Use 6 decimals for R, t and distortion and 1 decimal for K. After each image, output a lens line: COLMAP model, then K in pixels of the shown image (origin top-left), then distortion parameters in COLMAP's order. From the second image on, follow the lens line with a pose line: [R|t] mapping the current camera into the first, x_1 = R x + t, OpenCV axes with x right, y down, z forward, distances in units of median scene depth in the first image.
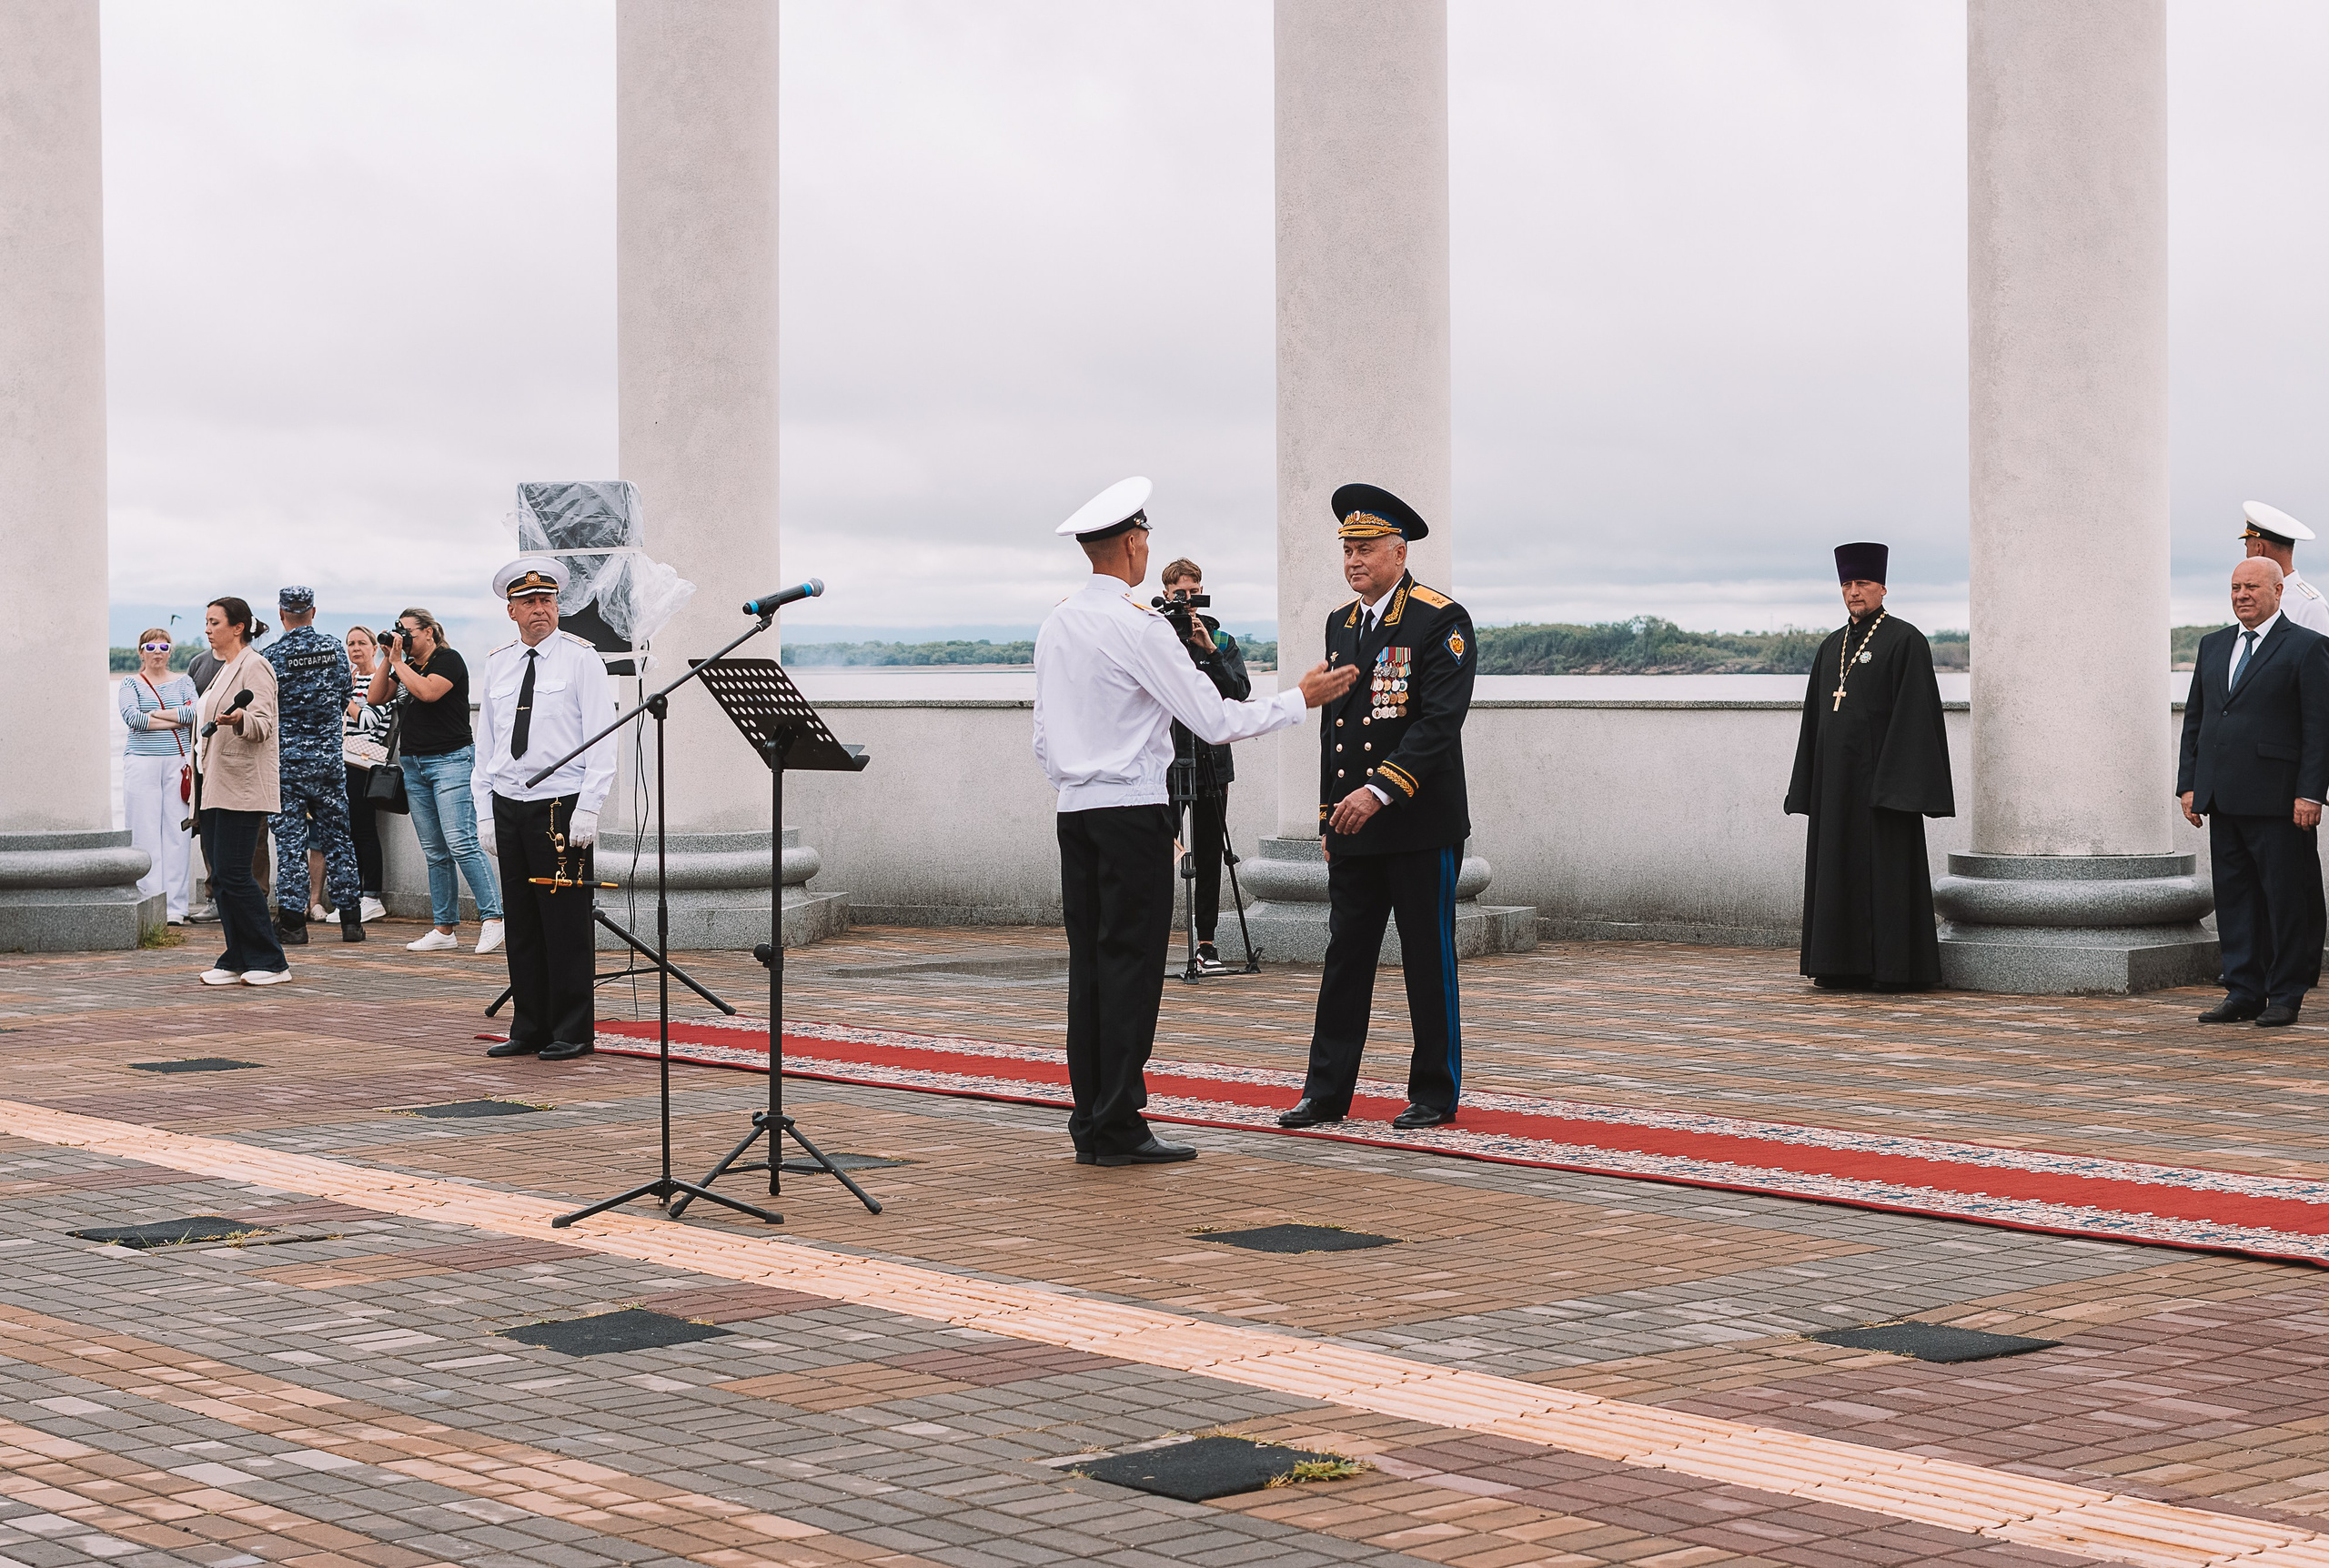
lens RADIAL K [[4125.1, 0, 1176.8], [0, 4125.1, 766.8], [0, 0, 1]] dist [-0.026099, 0.000000]
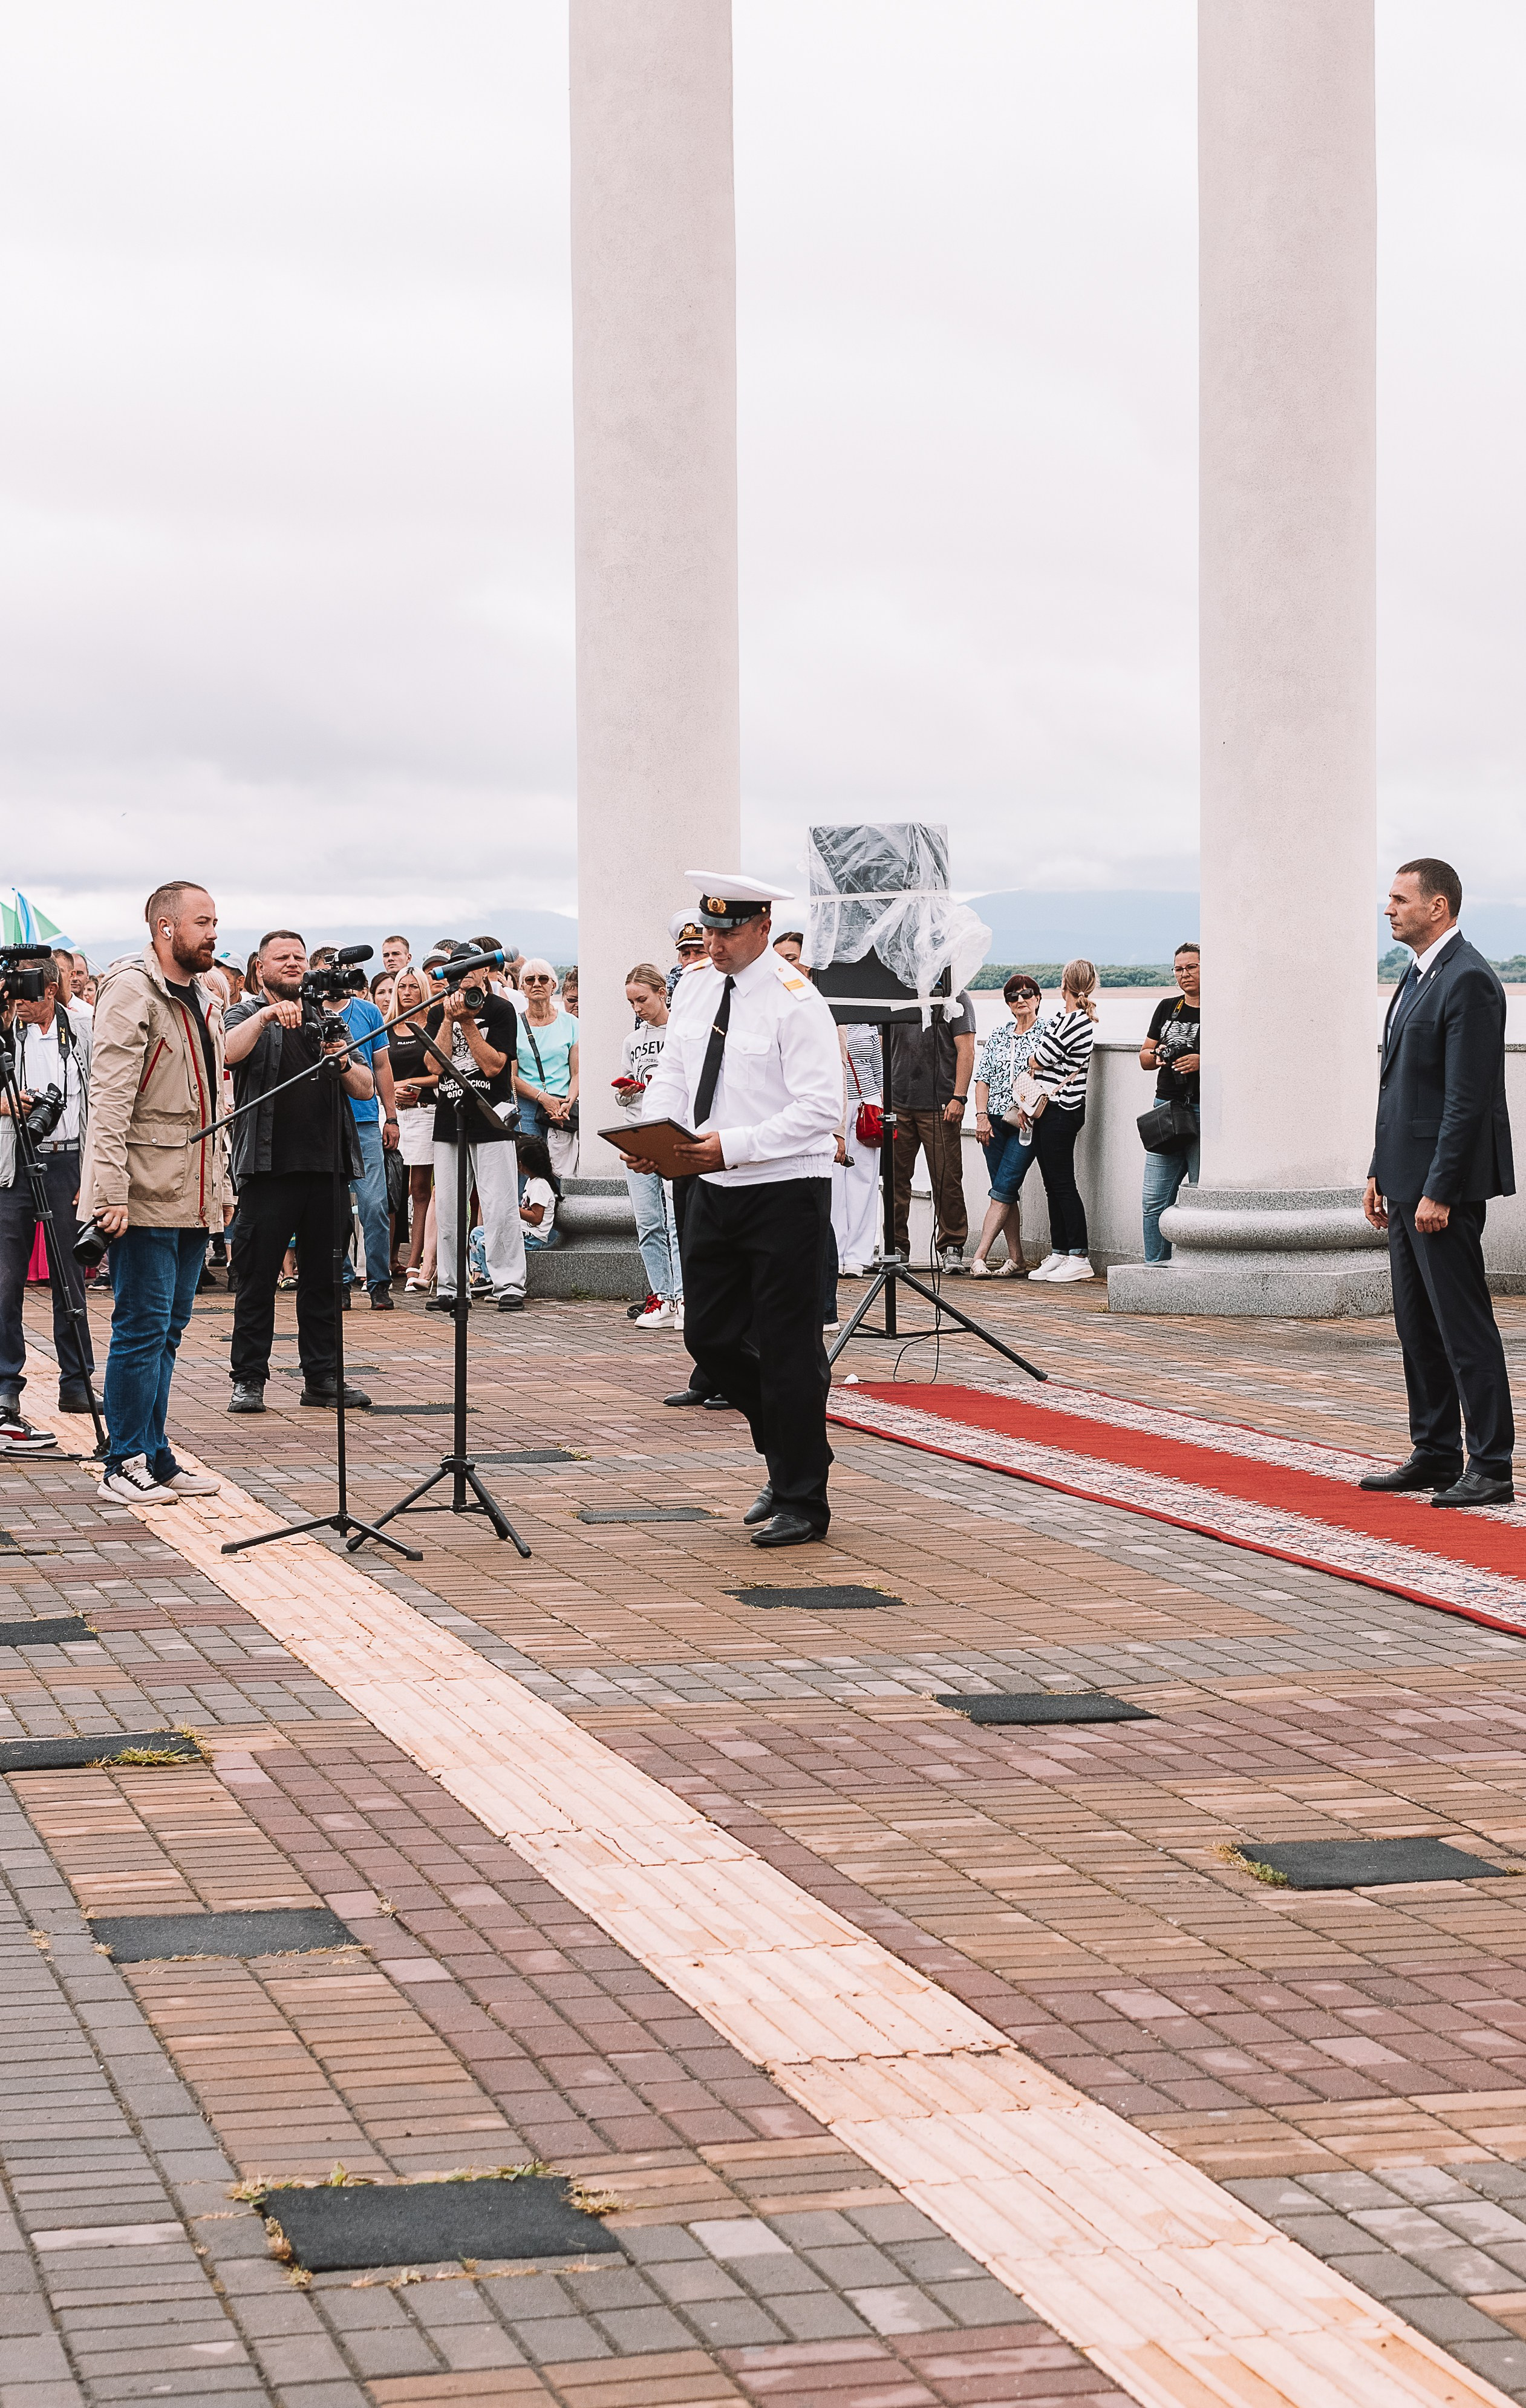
lens RADIAL K [[4995.9, 0, 761.1], [0, 4995.9, 1006.7], [0, 0, 1]] dist [-0.000107, 0.000000]
pose [[0.900538, 0.003176, -0.434765, 0.344686], [-0.011420, 0.999801, -0.016351, -0.006566], [0.434627, 0.019689, 0.900395, -0.069188]]
